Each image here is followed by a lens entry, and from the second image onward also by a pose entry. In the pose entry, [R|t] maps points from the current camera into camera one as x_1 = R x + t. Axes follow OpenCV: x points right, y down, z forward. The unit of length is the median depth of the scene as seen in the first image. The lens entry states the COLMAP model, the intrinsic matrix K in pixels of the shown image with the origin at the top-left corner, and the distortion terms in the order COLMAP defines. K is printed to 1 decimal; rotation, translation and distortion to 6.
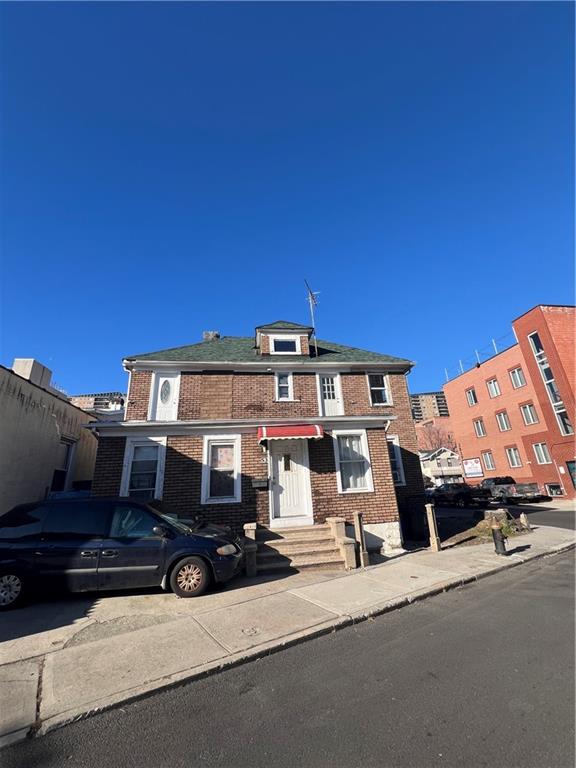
lens RADIAL K [[306.8, 0, 288.0], [0, 306.8, 384.0], [0, 0, 1]] dist [0.000350, -0.000040]
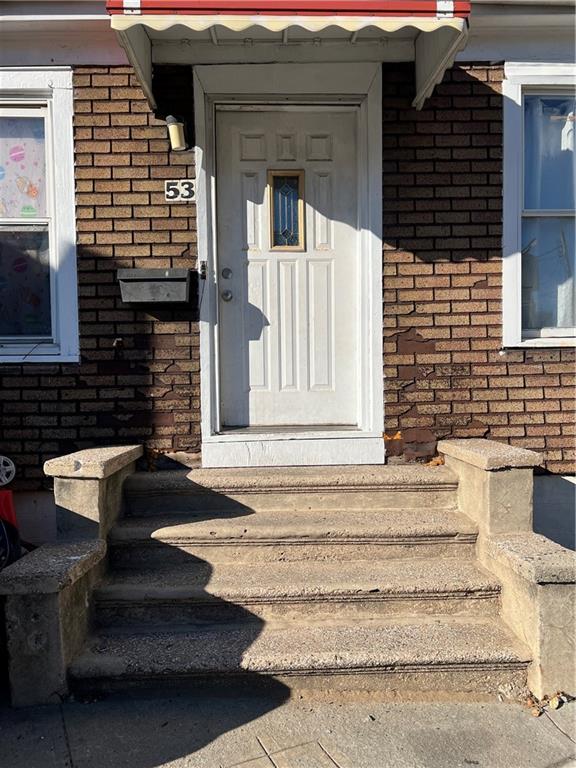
lens RADIAL K [[574.6, 0, 288.0], [0, 574.6, 384.0], [0, 0, 1]] dist [0.050535, -0.088883]
pose [[0.992585, 0.043943, -0.113334, 0.055922], [-0.001669, 0.937208, 0.348768, 0.237257], [0.121543, -0.345992, 0.930331, 0.579870]]
